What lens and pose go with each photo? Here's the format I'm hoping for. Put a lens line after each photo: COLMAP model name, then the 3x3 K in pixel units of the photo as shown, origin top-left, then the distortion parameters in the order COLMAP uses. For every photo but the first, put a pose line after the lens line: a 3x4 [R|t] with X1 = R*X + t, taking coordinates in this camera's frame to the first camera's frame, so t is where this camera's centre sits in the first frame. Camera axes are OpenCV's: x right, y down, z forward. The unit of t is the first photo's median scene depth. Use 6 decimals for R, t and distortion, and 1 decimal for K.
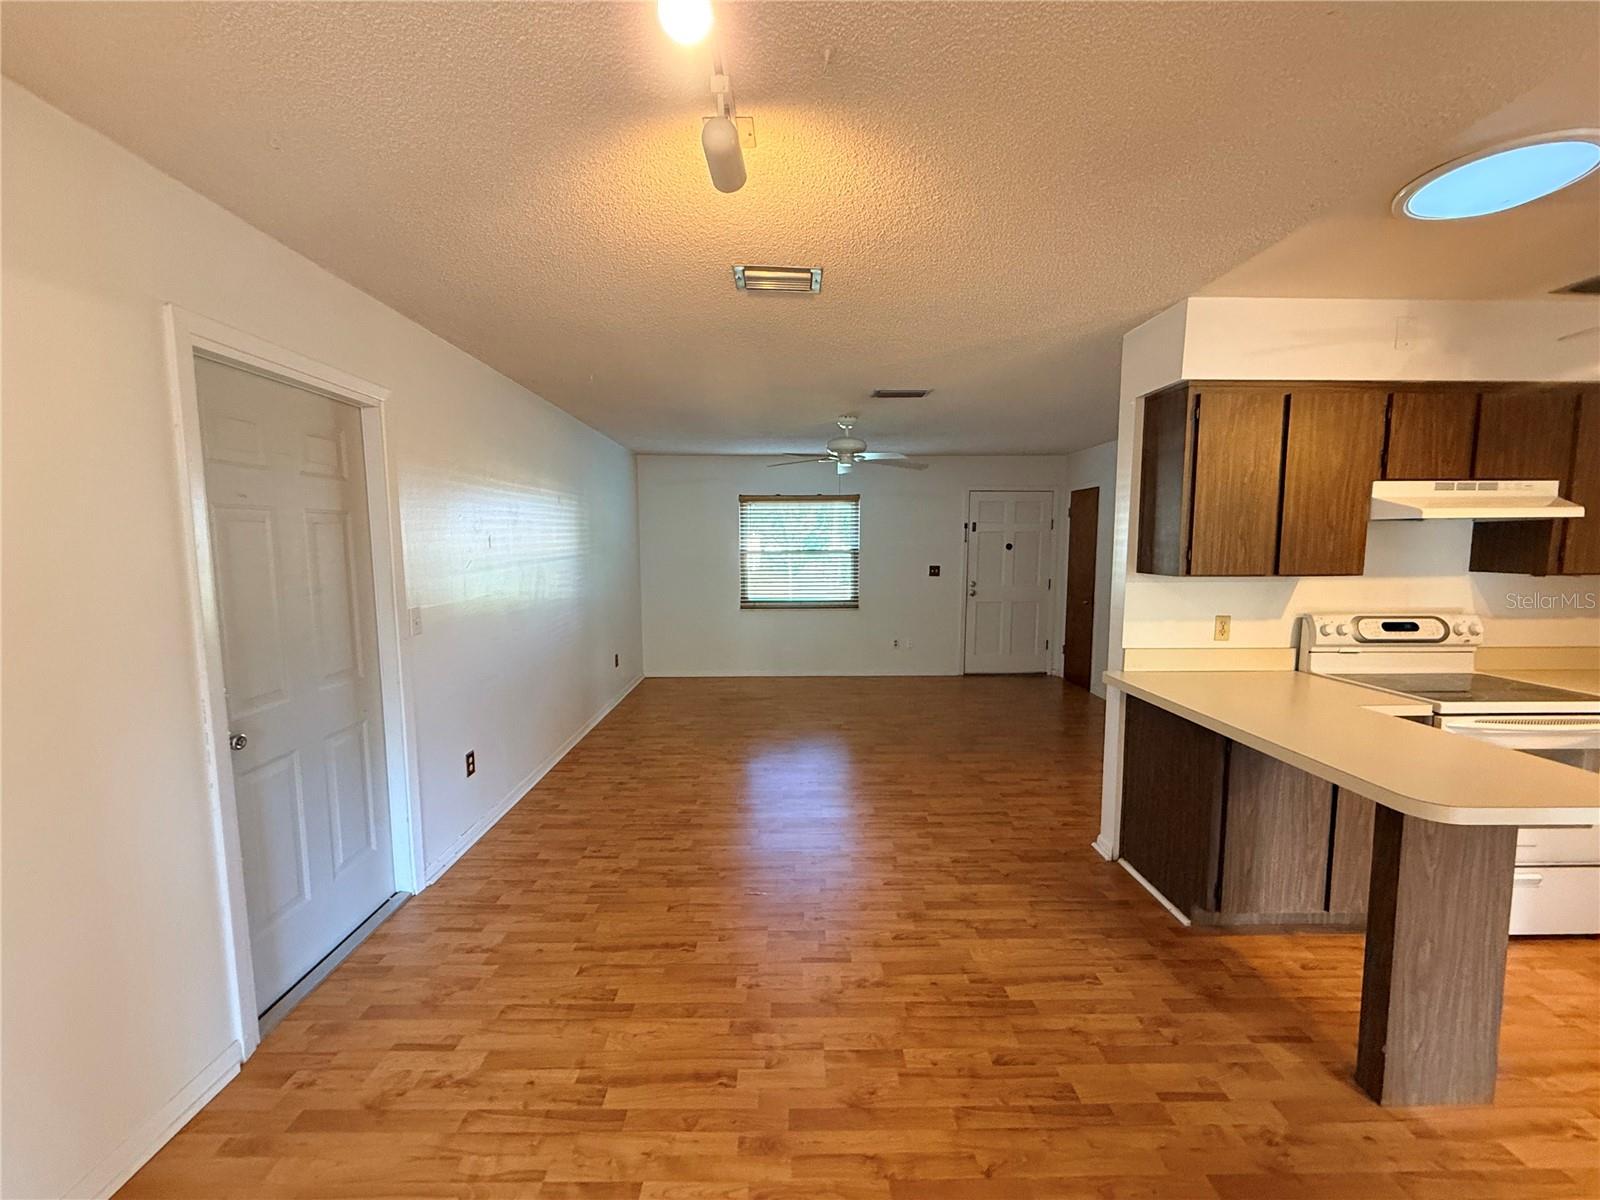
lens RADIAL K [[634.9, 0, 795.4], [0, 634.9, 602.5], [0, 0, 1]] dist [-0.000398, 0.000222]
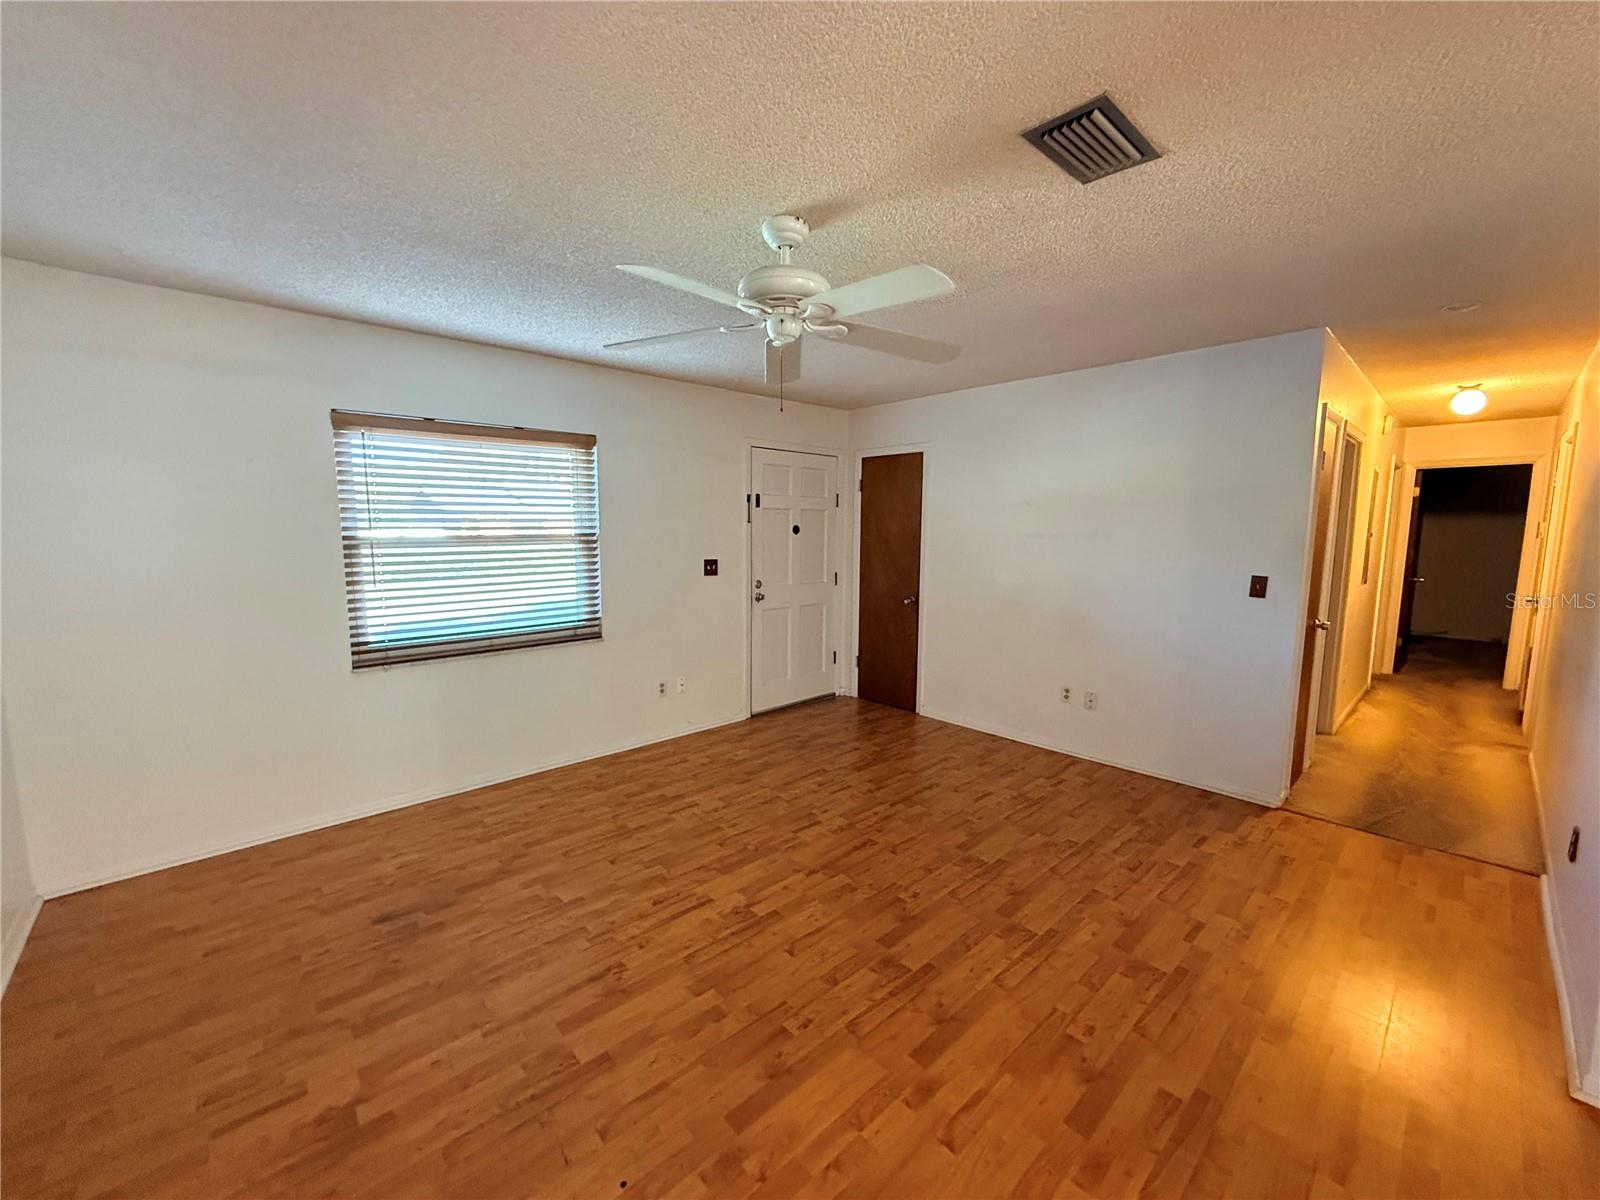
lens RADIAL K [[633.6, 0, 796.1], [0, 633.6, 608.4], [0, 0, 1]] dist [-0.002037, -0.000118]
pose [[0.747550, -0.082140, 0.659107, -0.354171], [0.060016, 0.996618, 0.056132, -0.096628], [-0.661488, -0.002404, 0.749952, 1.138302]]
